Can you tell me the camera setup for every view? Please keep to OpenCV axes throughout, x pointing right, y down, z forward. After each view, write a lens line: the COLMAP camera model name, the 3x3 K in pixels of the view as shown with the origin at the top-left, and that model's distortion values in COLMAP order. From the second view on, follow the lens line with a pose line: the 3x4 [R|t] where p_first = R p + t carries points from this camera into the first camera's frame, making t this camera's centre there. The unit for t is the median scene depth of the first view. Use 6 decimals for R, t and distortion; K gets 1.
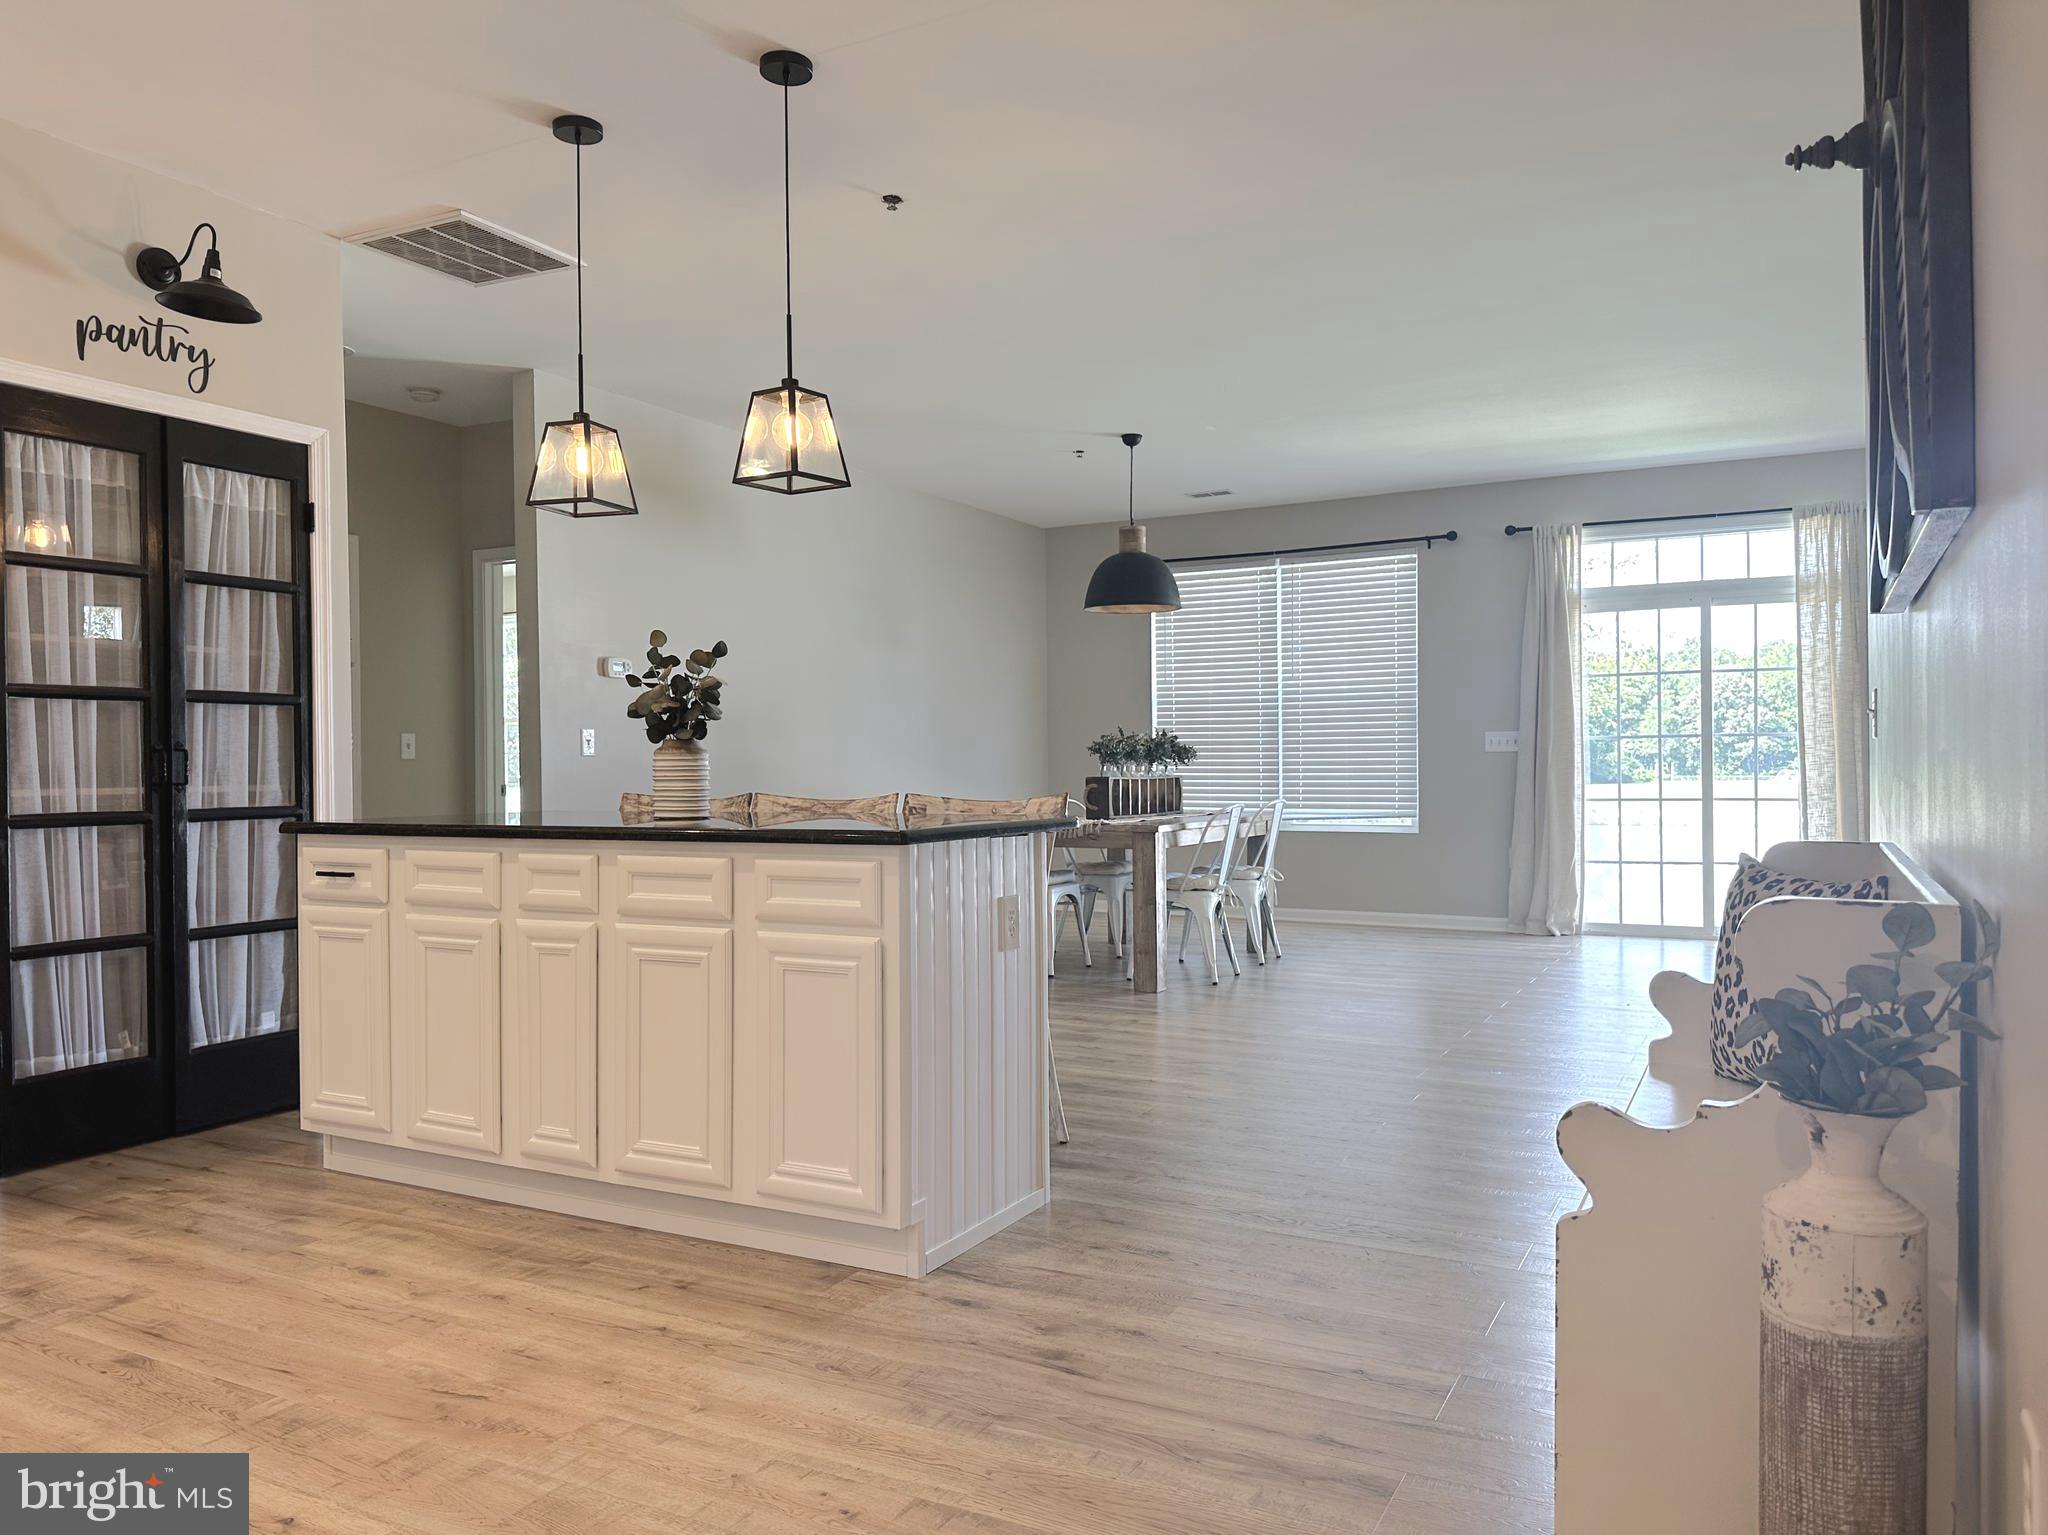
lens RADIAL K [[1433.6, 0, 1027.0], [0, 1433.6, 776.2], [0, 0, 1]] dist [0.091927, -0.106355]
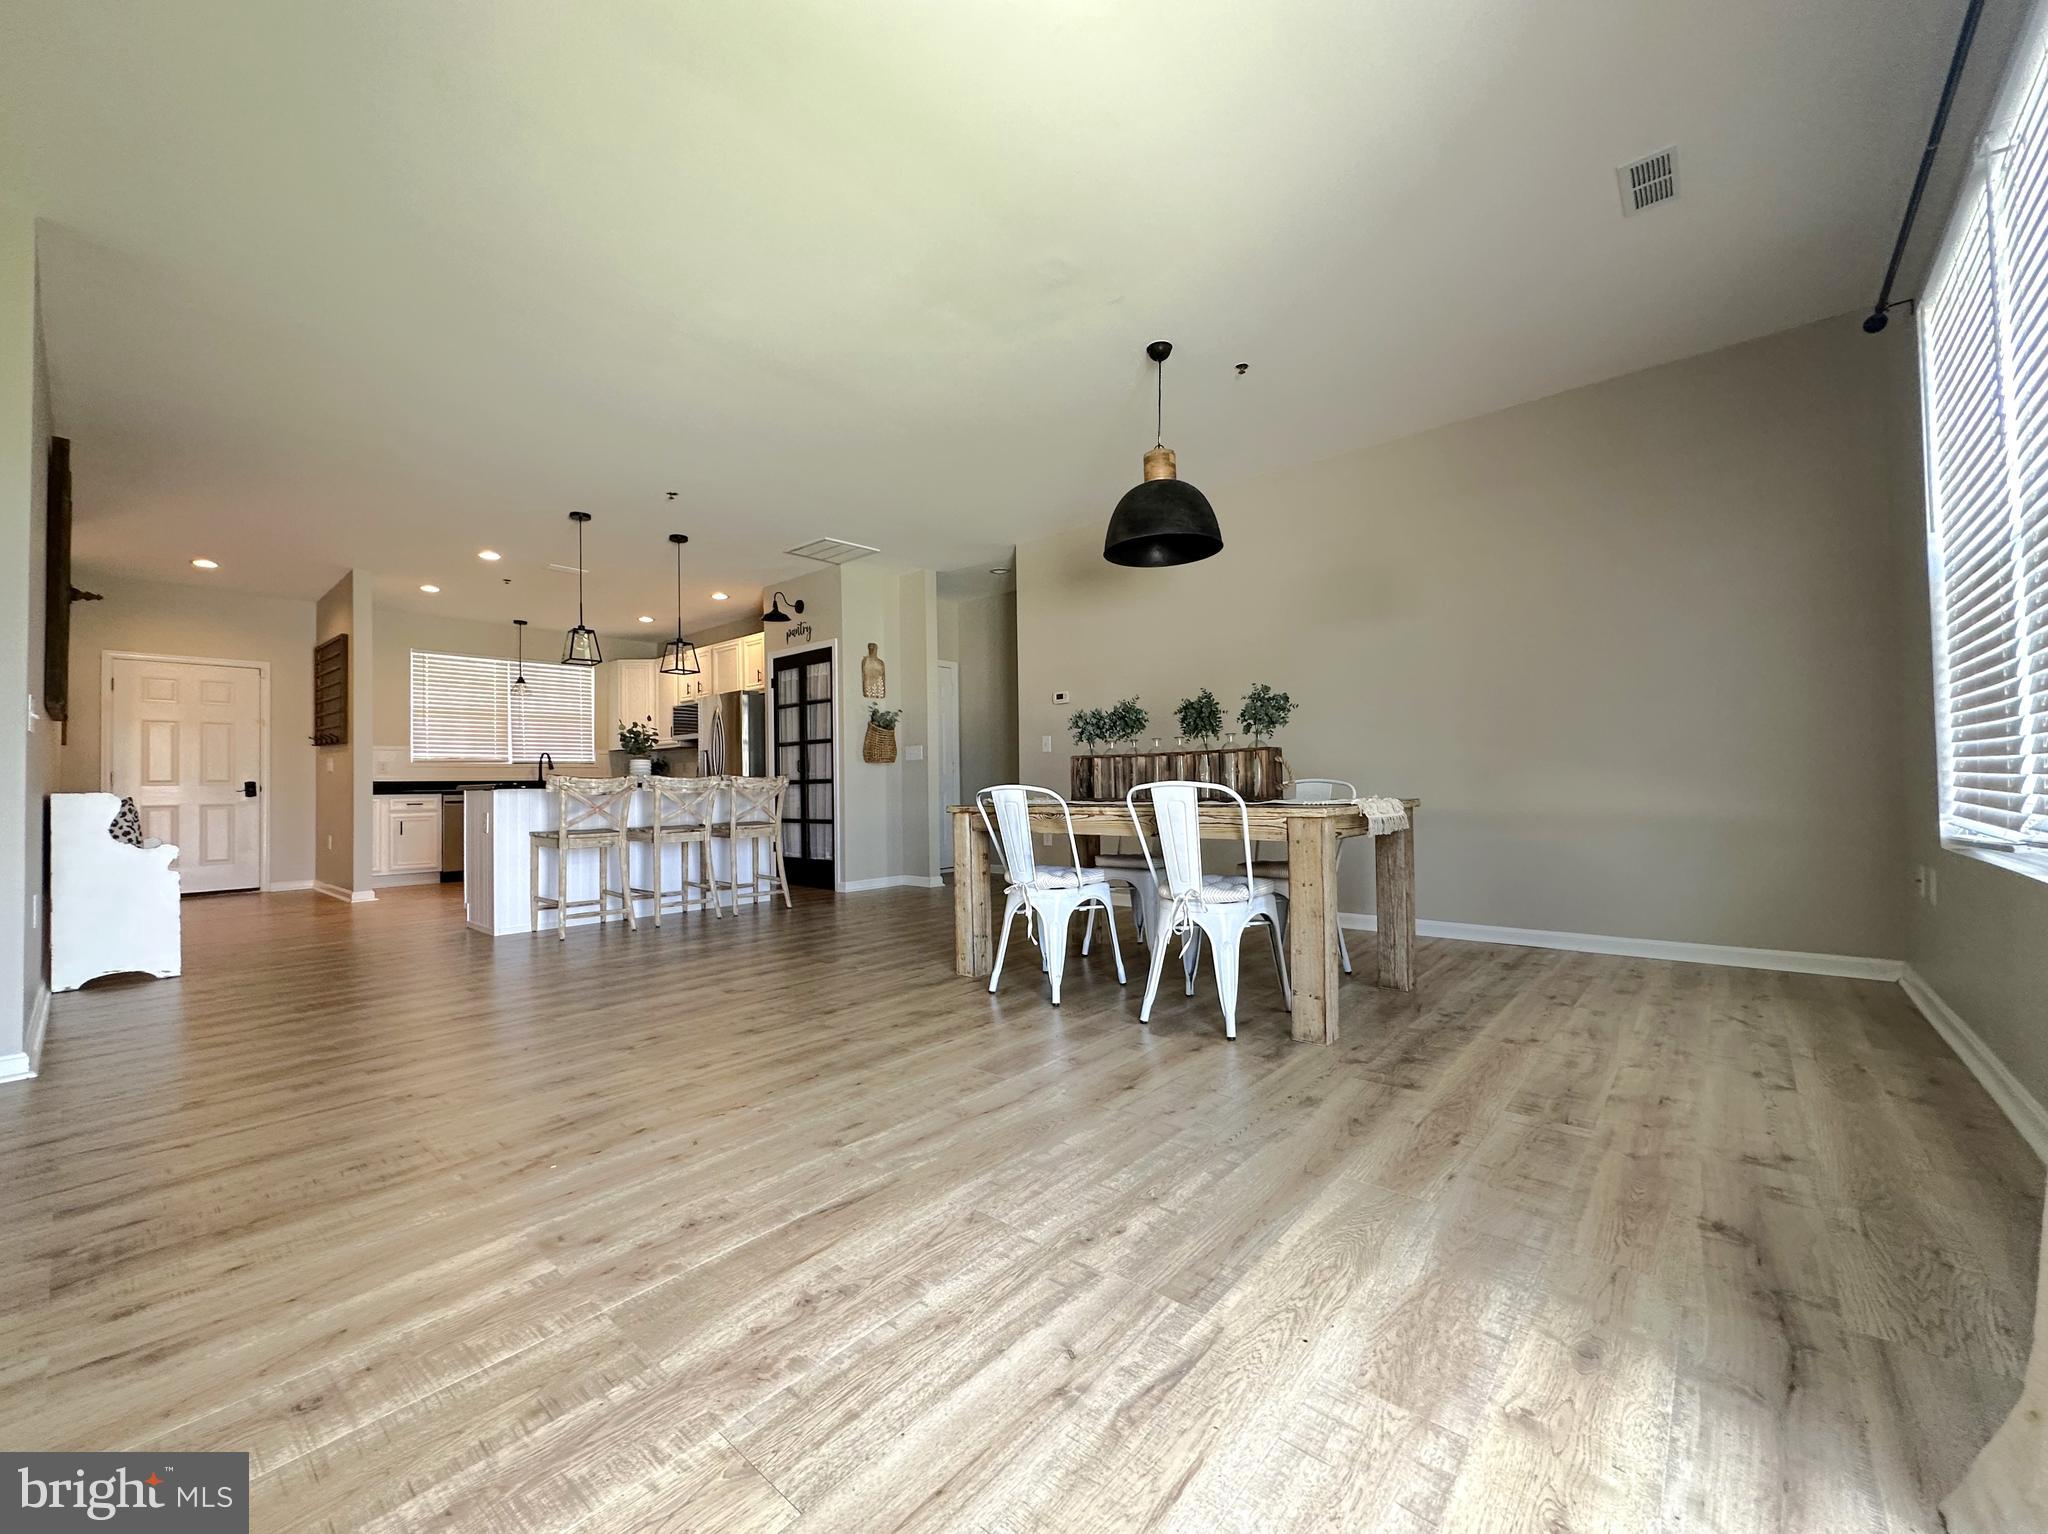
lens RADIAL K [[817.2, 0, 1024.3], [0, 817.2, 768.4], [0, 0, 1]] dist [-0.001401, 0.000325]
pose [[-0.225087, -0.006052, -0.974320, 0.996184], [0.013347, 0.999868, -0.009294, 0.021657], [0.974247, -0.015096, -0.224976, 1.850107]]
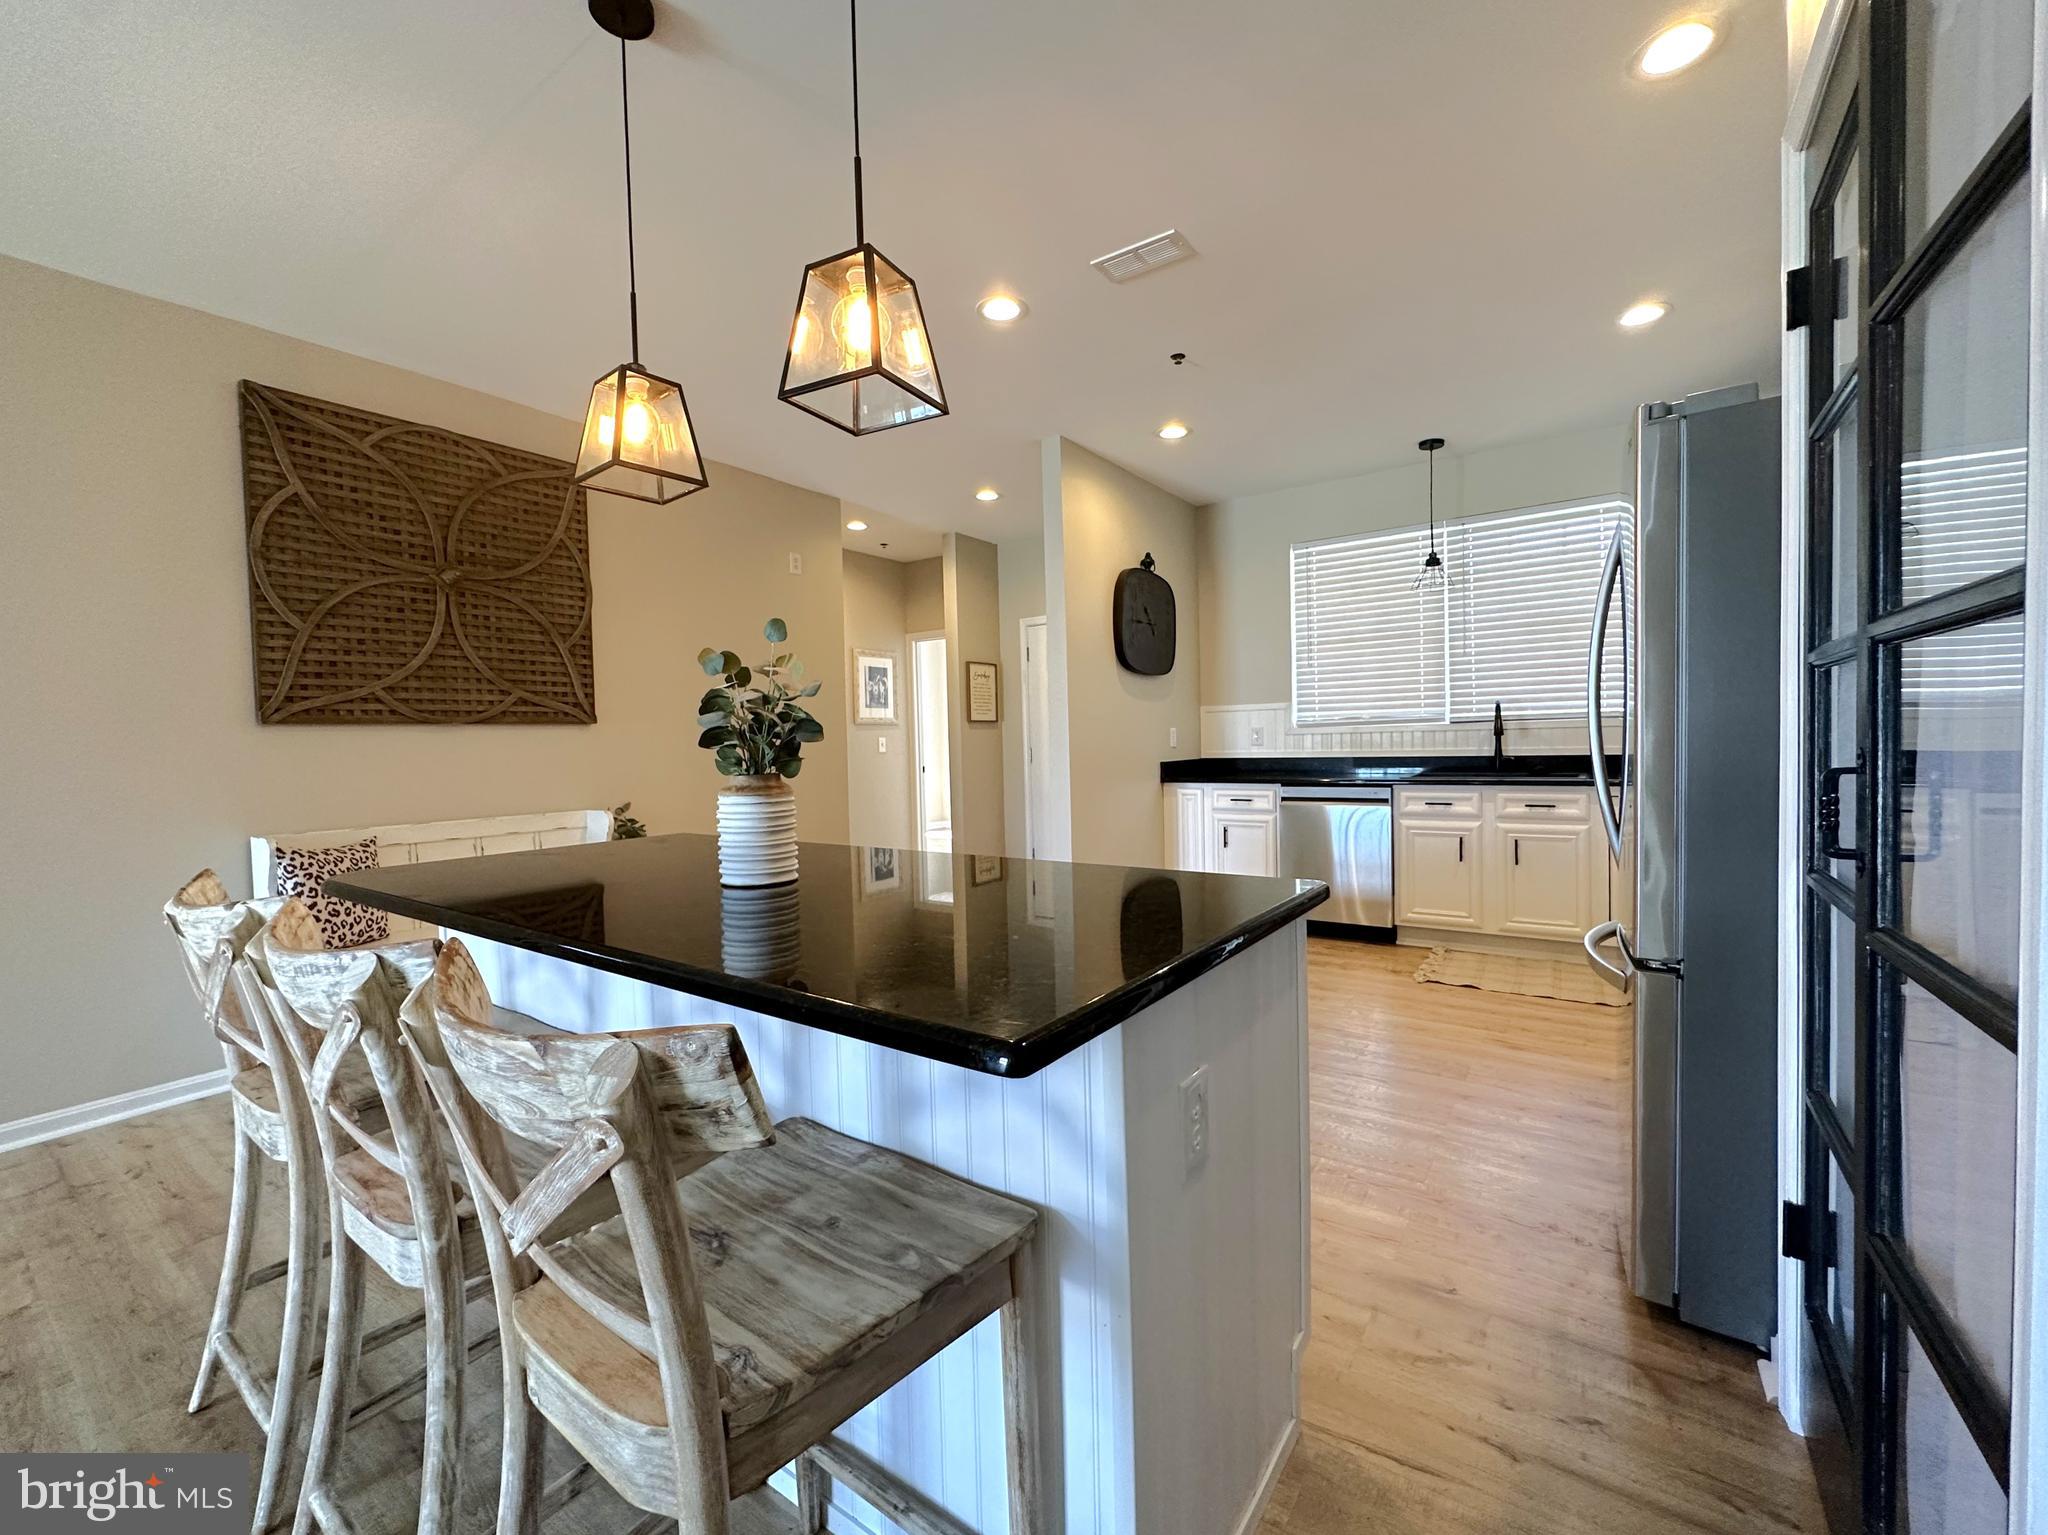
lens RADIAL K [[830.3, 0, 1024.0], [0, 830.3, 767.5], [0, 0, 1]] dist [-0.000685, 0.000131]
pose [[-0.991398, 0.032022, 0.126905, -0.381939], [0.037353, 0.998507, 0.039851, -0.037373], [-0.125439, 0.044249, -0.991114, 1.257755]]
